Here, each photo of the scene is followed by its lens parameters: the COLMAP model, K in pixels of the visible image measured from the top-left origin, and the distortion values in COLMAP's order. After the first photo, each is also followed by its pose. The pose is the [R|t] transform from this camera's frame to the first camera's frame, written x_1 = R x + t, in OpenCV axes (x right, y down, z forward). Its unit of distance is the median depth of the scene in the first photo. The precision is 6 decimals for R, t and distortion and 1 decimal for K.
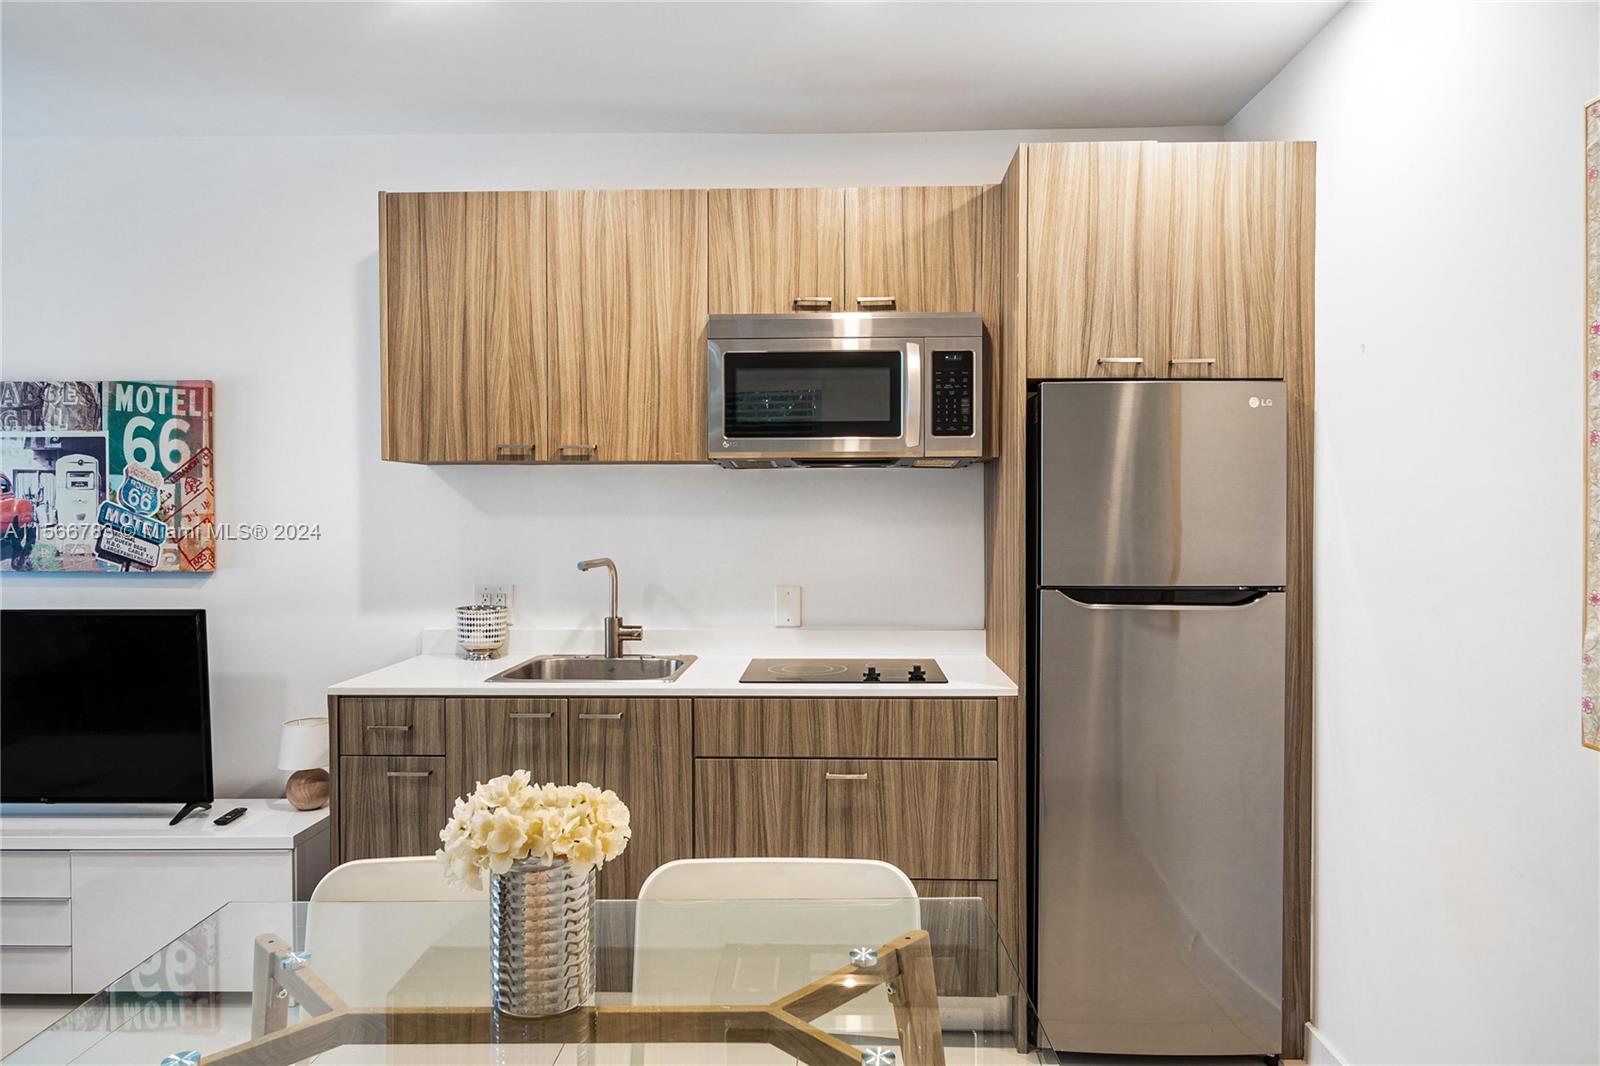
lens RADIAL K [[1075.8, 0, 800.9], [0, 1075.8, 527.5], [0, 0, 1]] dist [-0.000088, 0.000832]
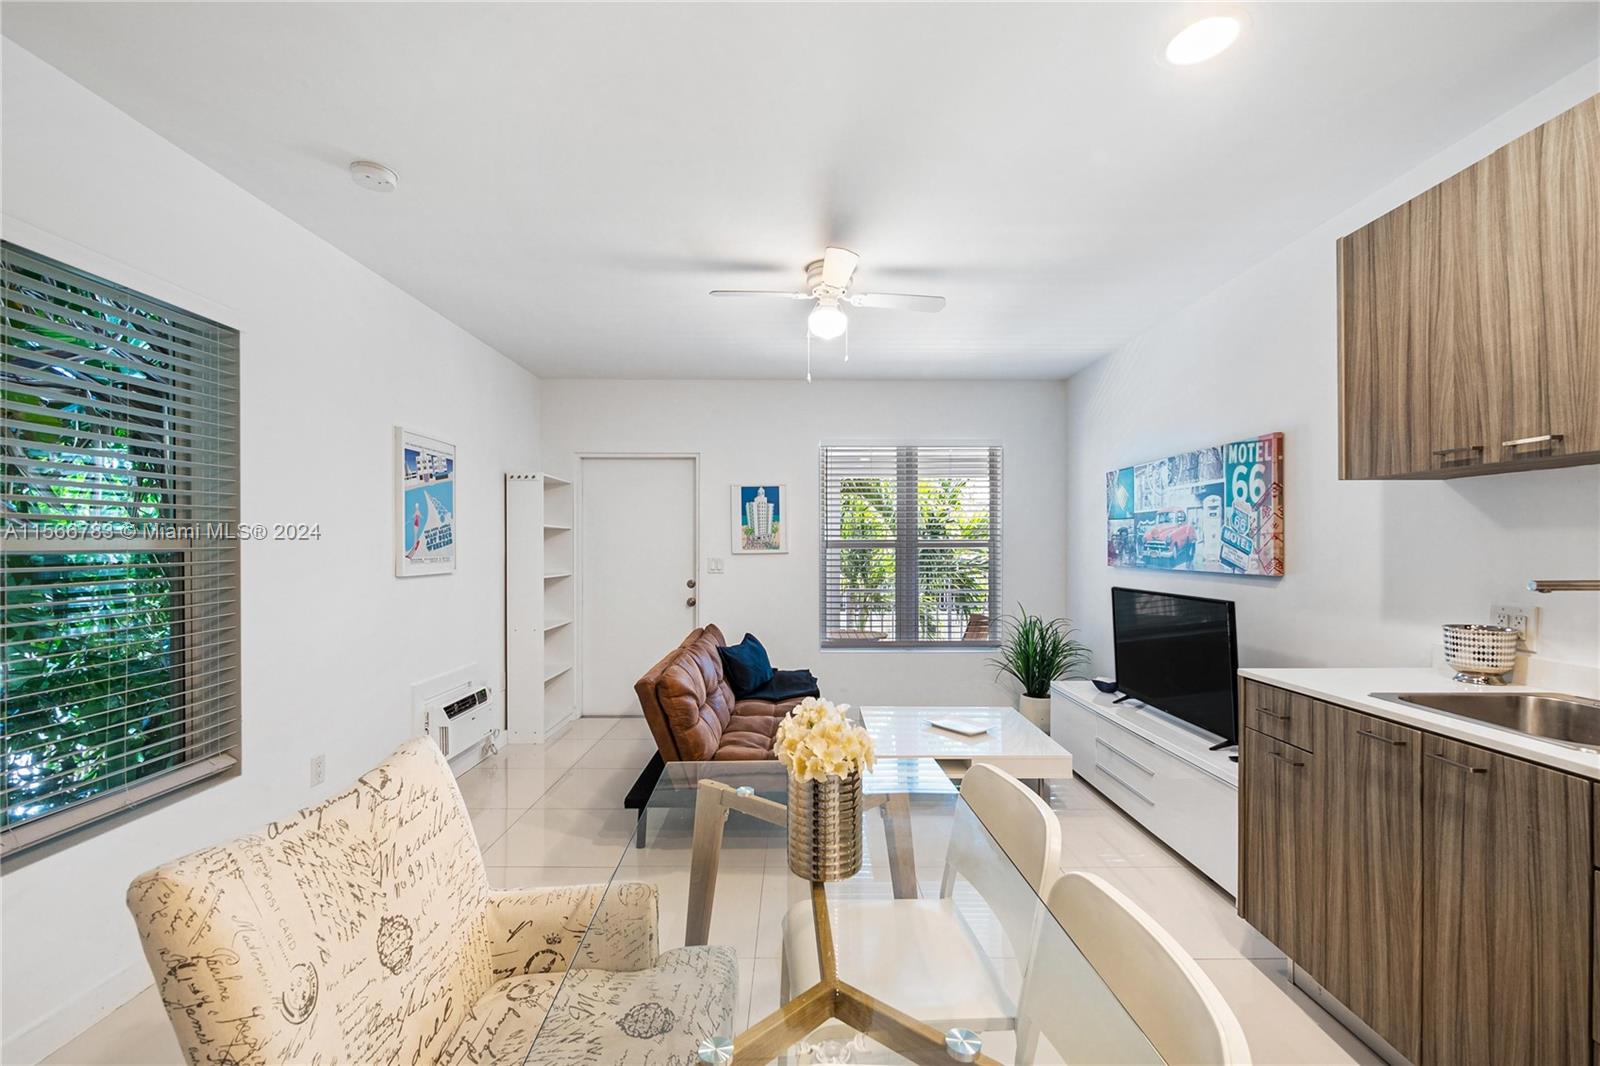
lens RADIAL K [[663.9, 0, 795.0], [0, 663.9, 545.0], [0, 0, 1]] dist [-0.001129, -0.000045]
pose [[0.033818, 0.000327, -0.999428, 0.249906], [-0.013630, 0.999907, -0.000134, 0.010885], [0.999335, 0.013627, 0.033819, 0.378415]]
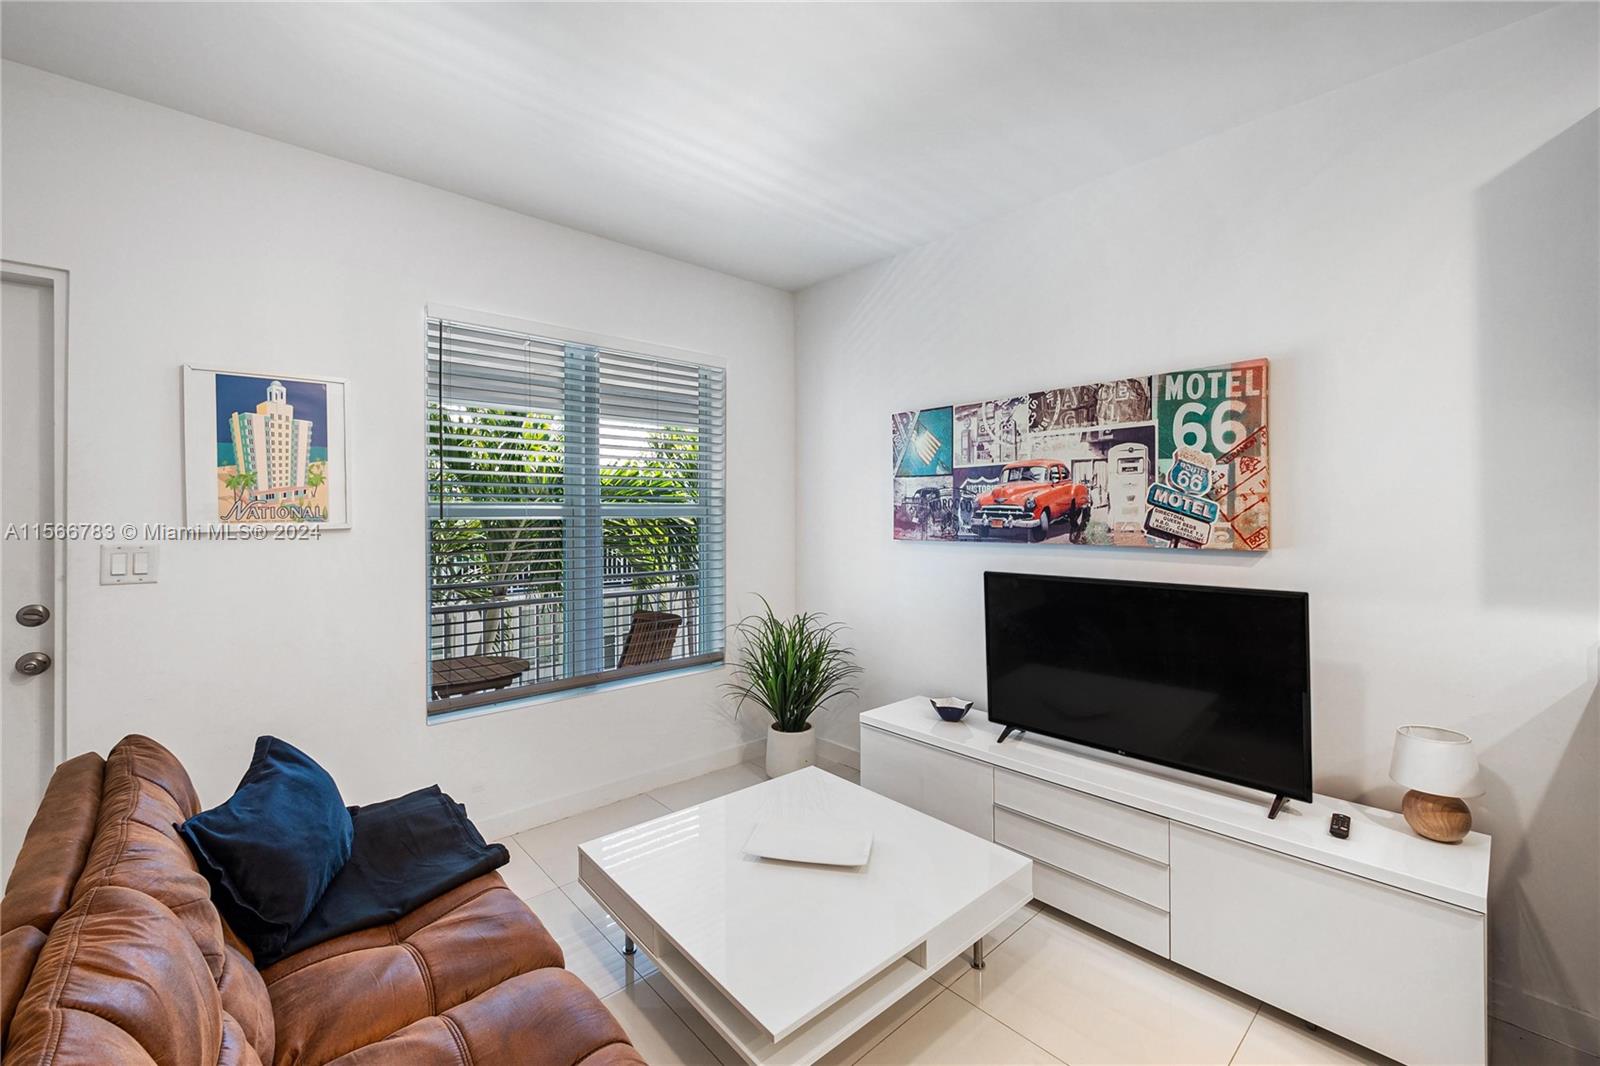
lens RADIAL K [[658.8, 0, 806.7], [0, 658.8, 512.9], [0, 0, 1]] dist [-0.000146, 0.000007]
pose [[0.698585, -0.002352, -0.715523, -0.413078], [-0.007080, 0.999923, -0.010199, 0.015301], [0.715492, 0.012191, 0.698514, 0.272799]]
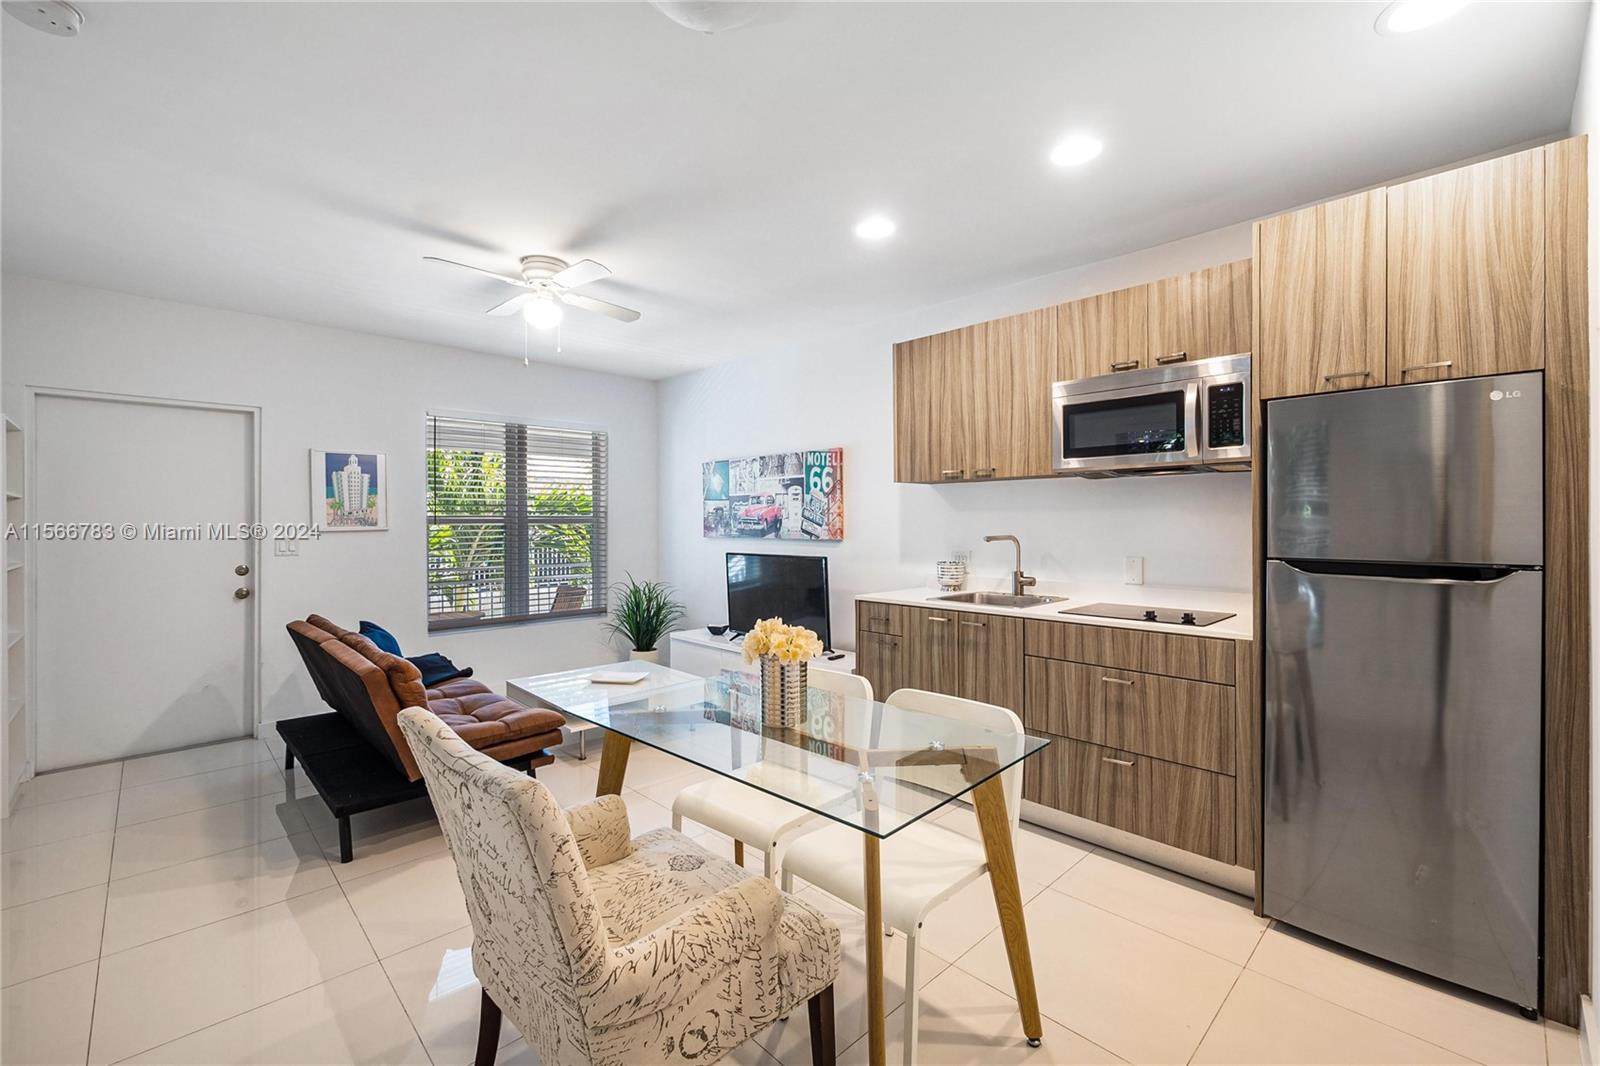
lens RADIAL K [[676.6, 0, 800.9], [0, 676.6, 521.6], [0, 0, 1]] dist [-0.001228, 0.000023]
pose [[0.717223, -0.000650, -0.696843, 0.303840], [-0.007287, 0.999938, -0.008433, 0.017311], [0.696806, 0.011126, 0.717174, 0.014237]]
